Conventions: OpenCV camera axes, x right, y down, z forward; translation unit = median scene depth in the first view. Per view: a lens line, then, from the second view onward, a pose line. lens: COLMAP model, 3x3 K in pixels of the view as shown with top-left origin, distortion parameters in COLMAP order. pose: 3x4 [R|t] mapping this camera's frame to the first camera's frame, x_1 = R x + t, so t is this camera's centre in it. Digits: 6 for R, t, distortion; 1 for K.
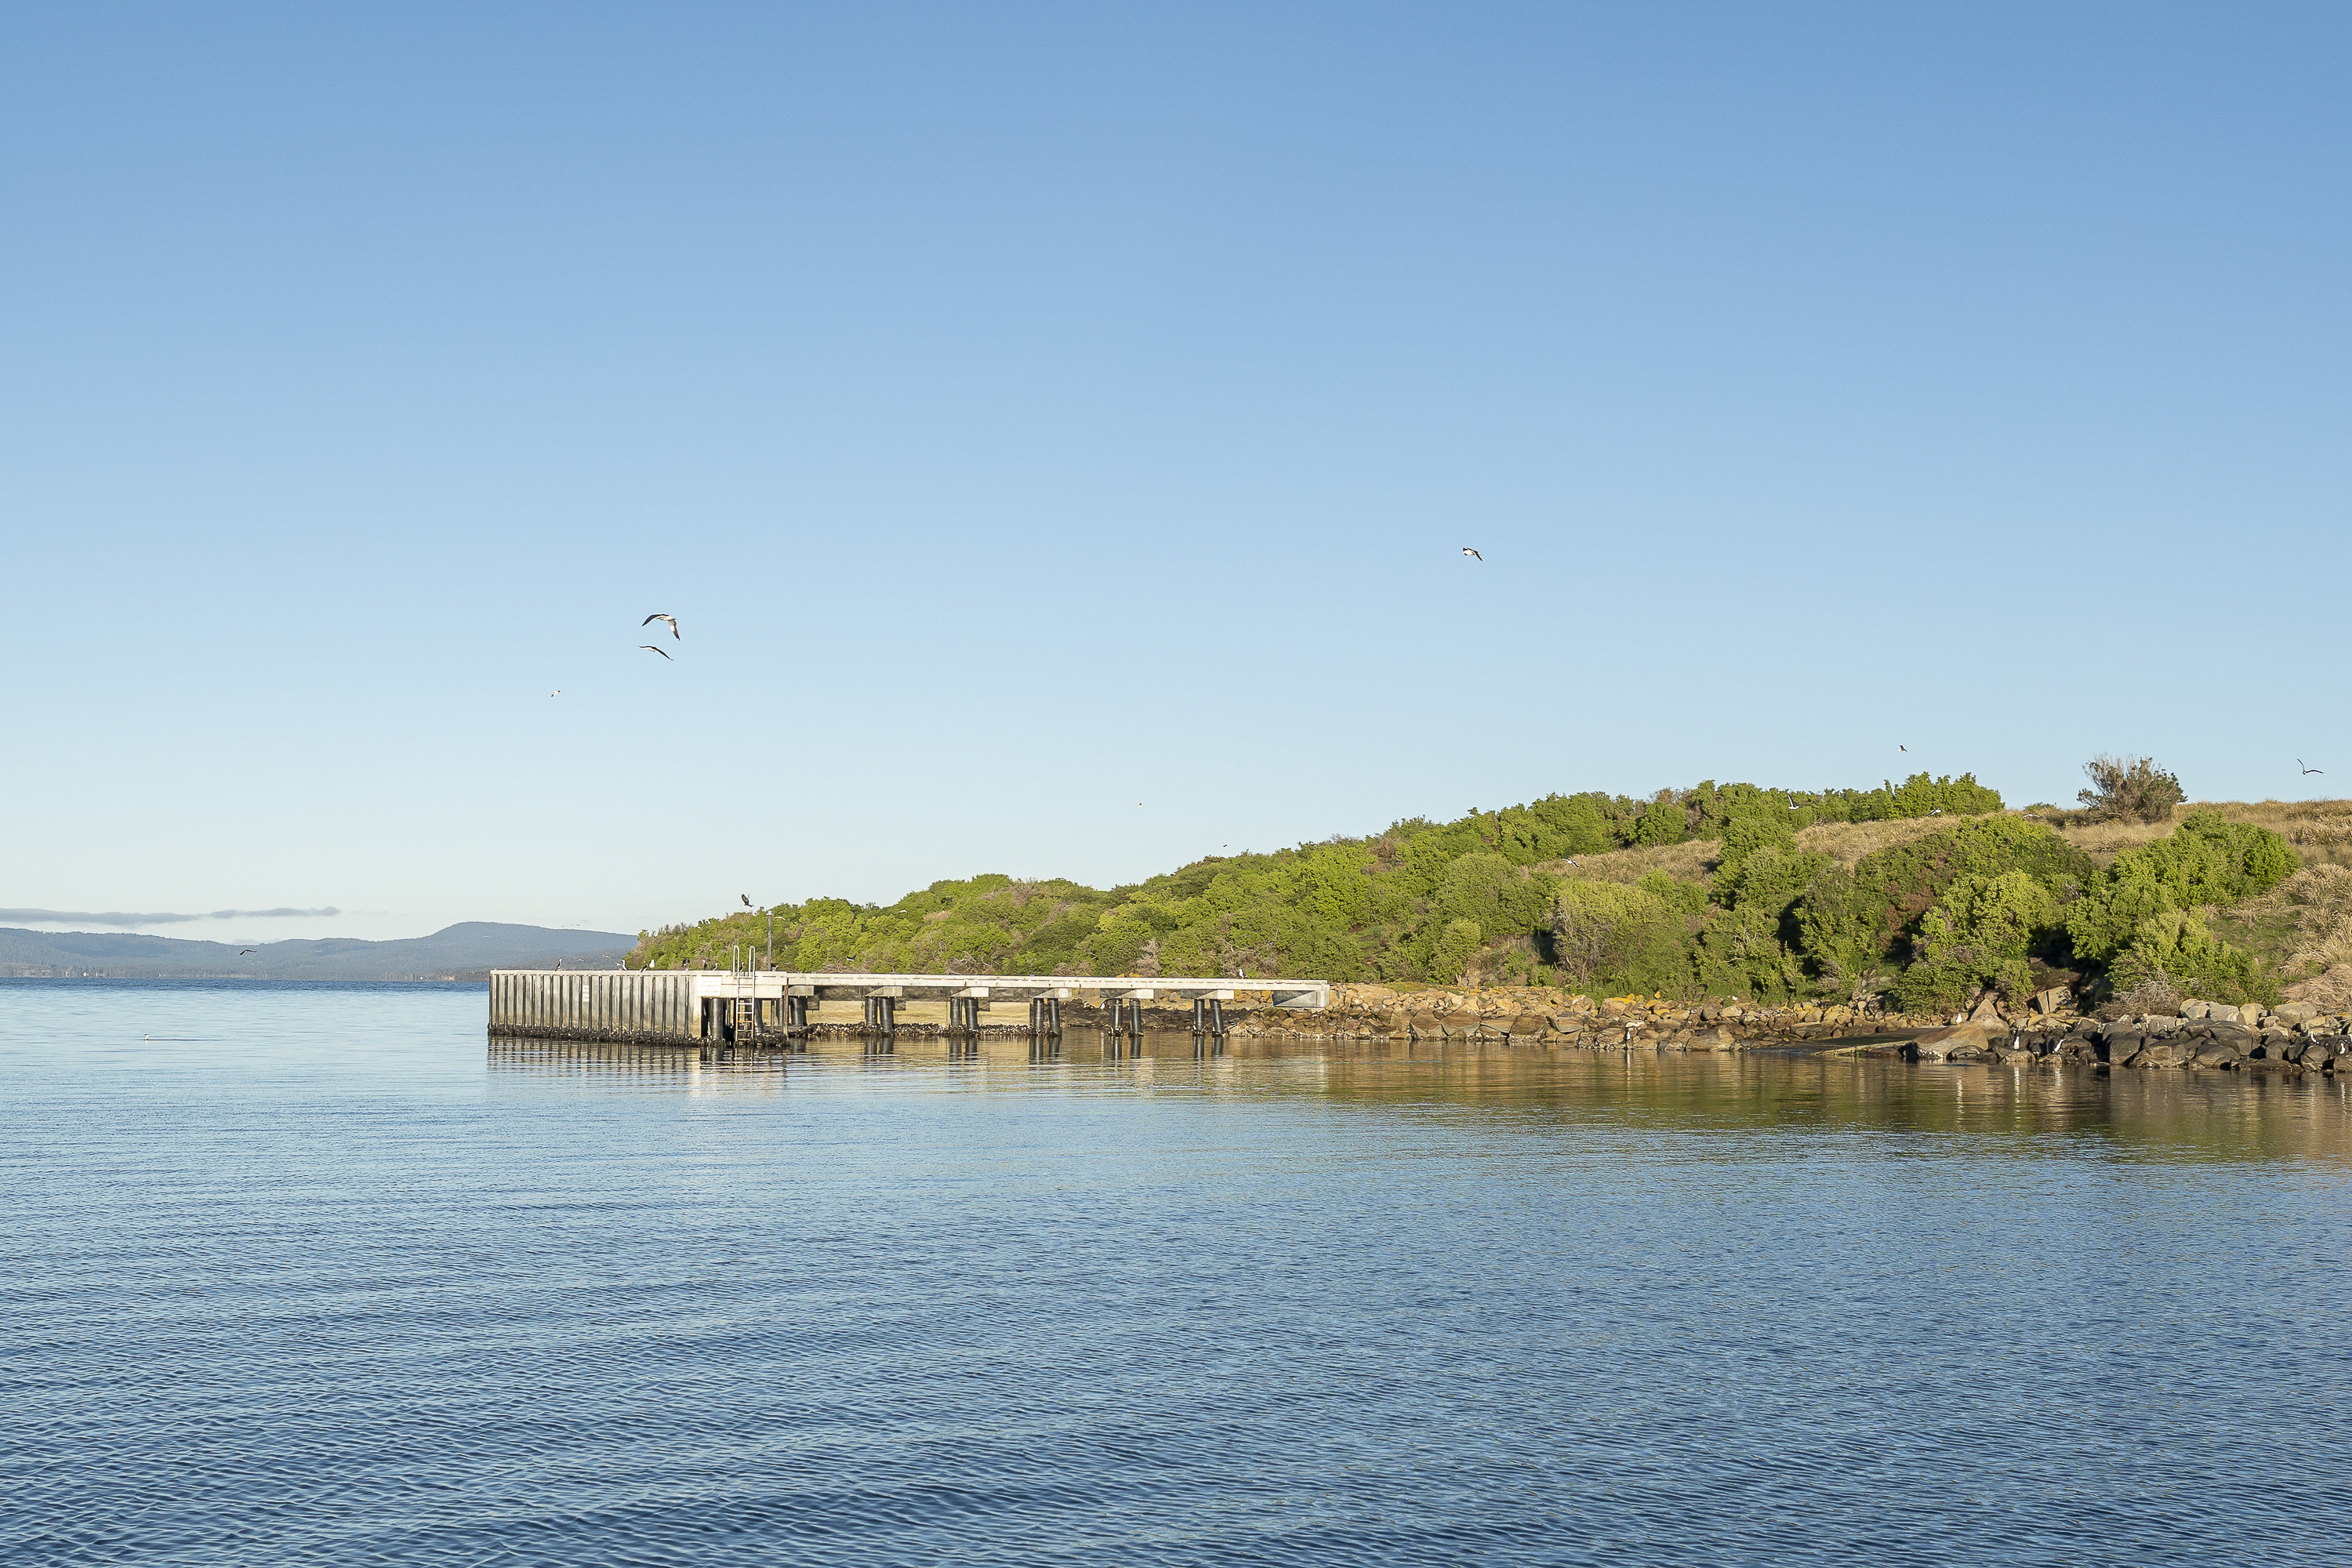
lens RADIAL K [[3188.9, 0, 1176.0], [0, 3188.9, 784.0], [0, 0, 1]] dist [0.178903, 0.008965]
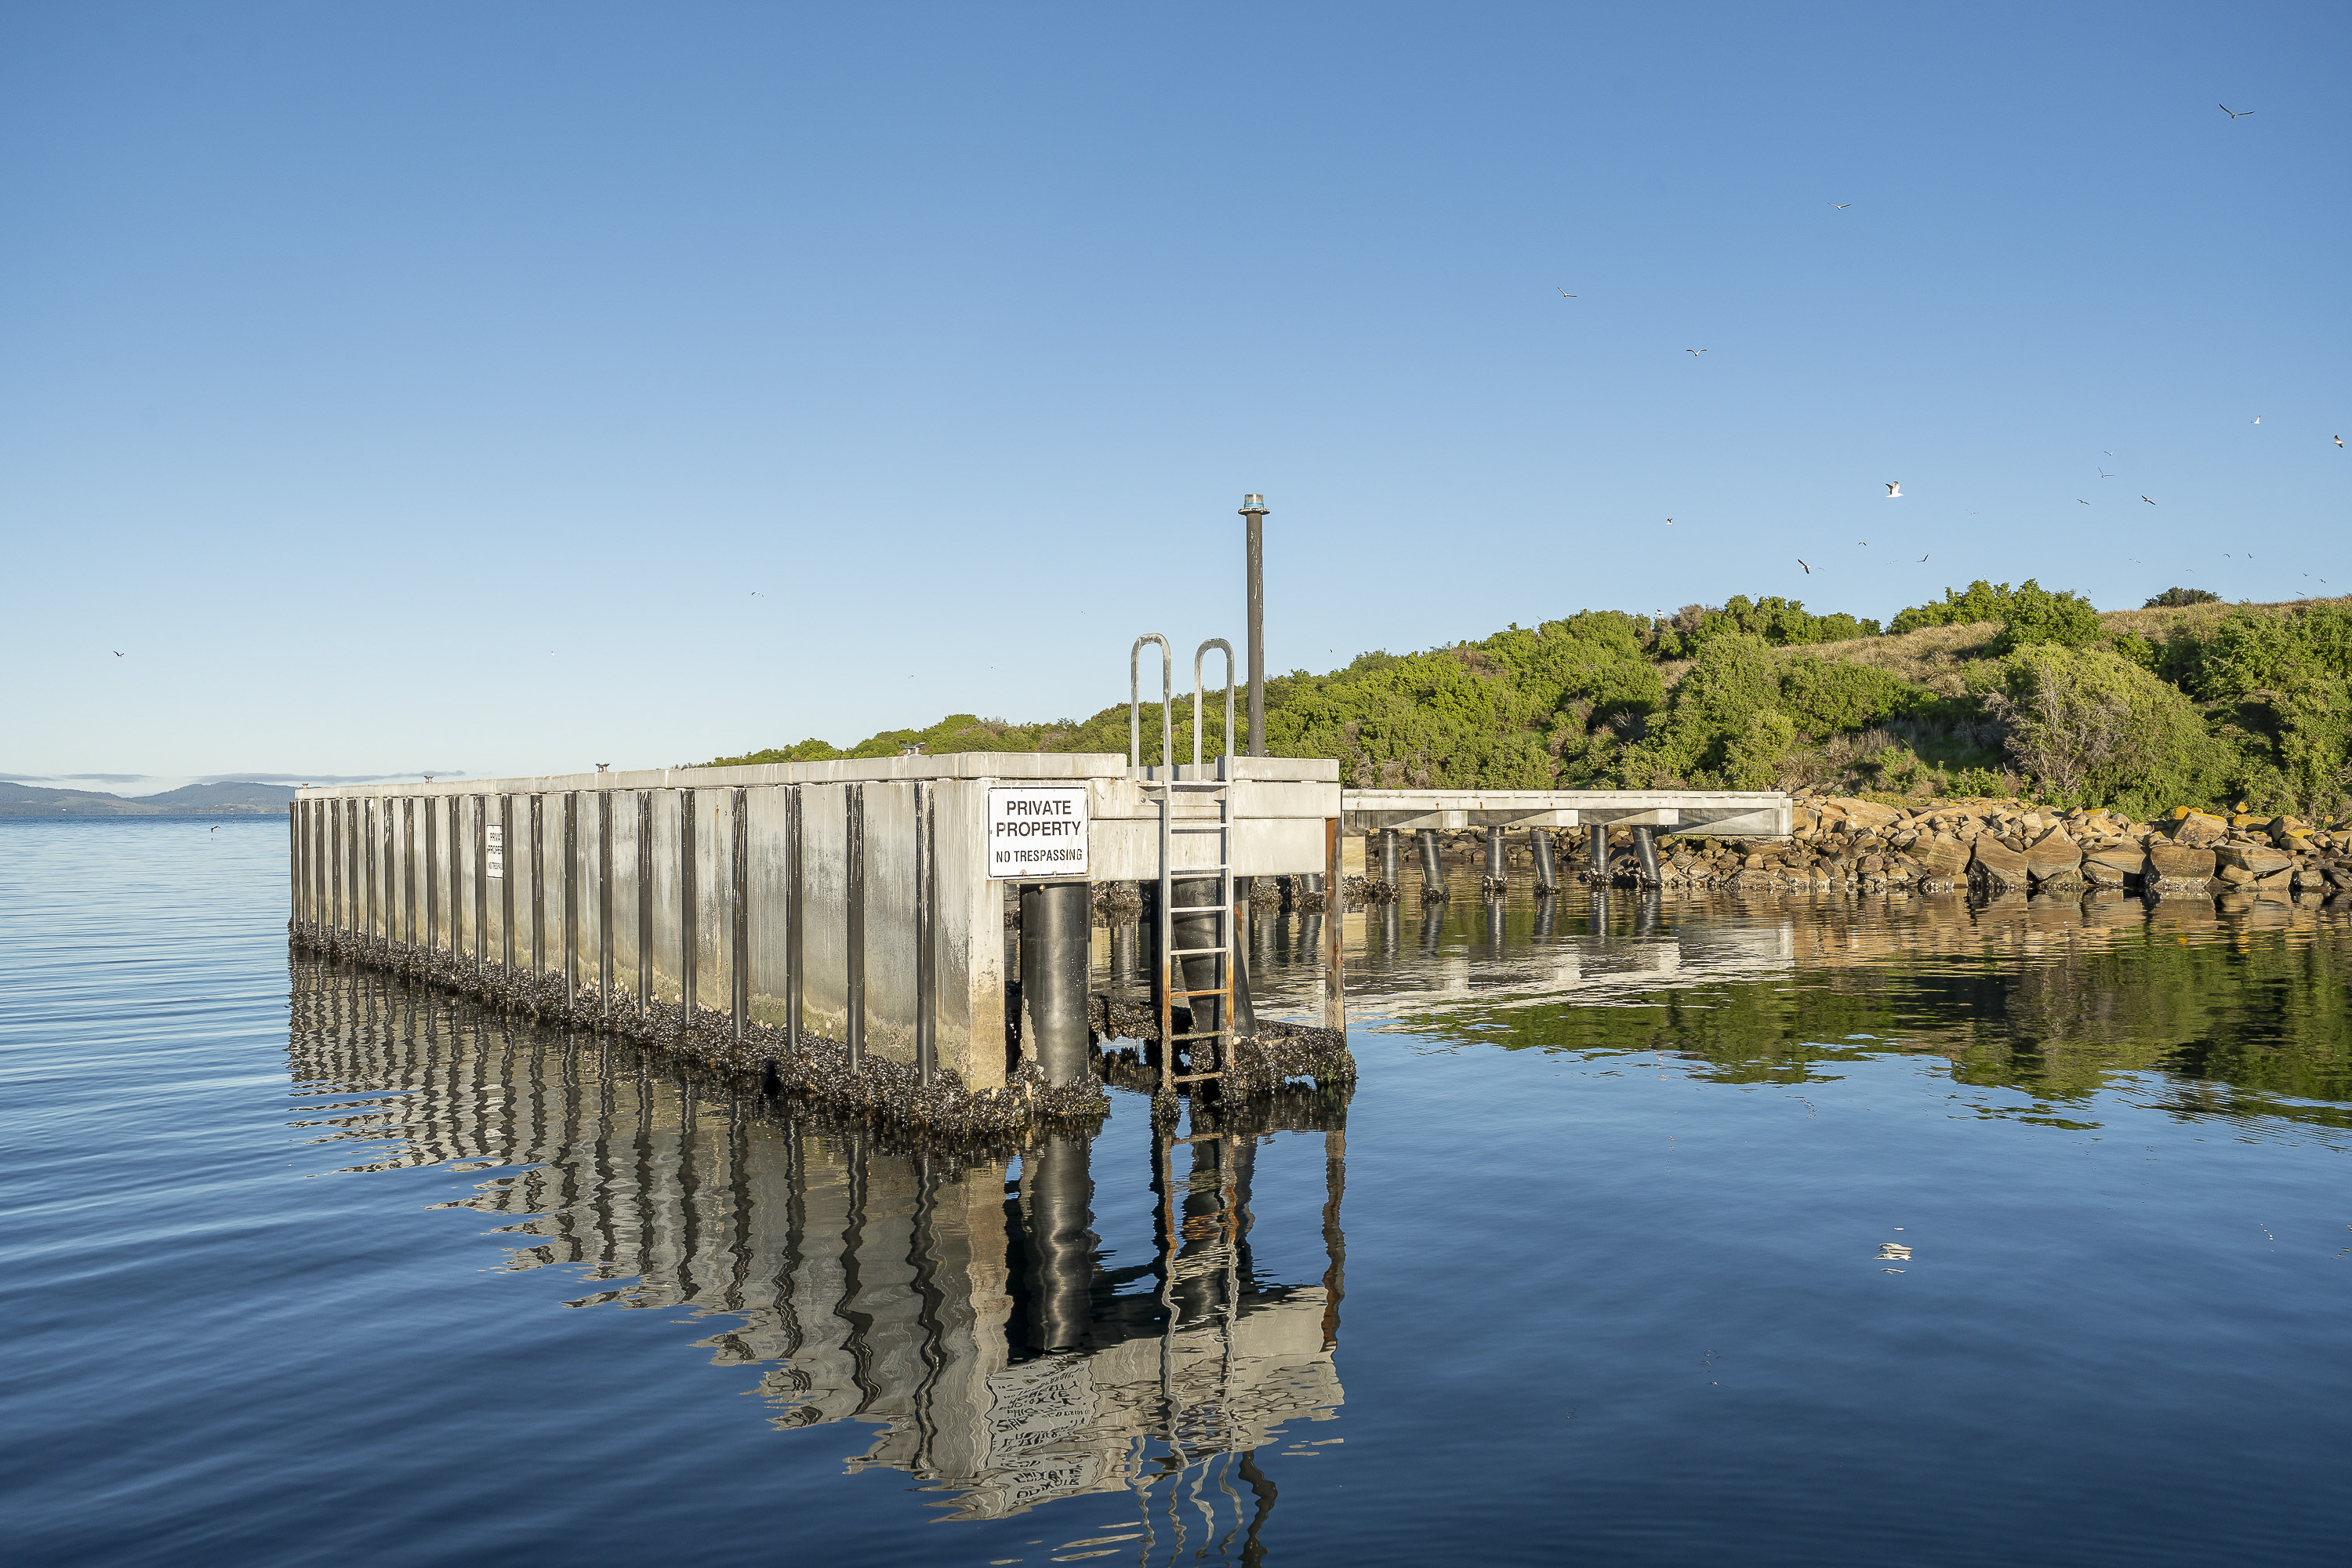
lens RADIAL K [[1639.3, 0, 1176.0], [0, 1639.3, 784.0], [0, 0, 1]] dist [0.002680, 0.000493]
pose [[0.989369, -0.014651, 0.144688, -0.144528], [0.007455, 0.998714, 0.050155, 0.052370], [-0.145237, -0.048543, 0.988205, 0.851783]]
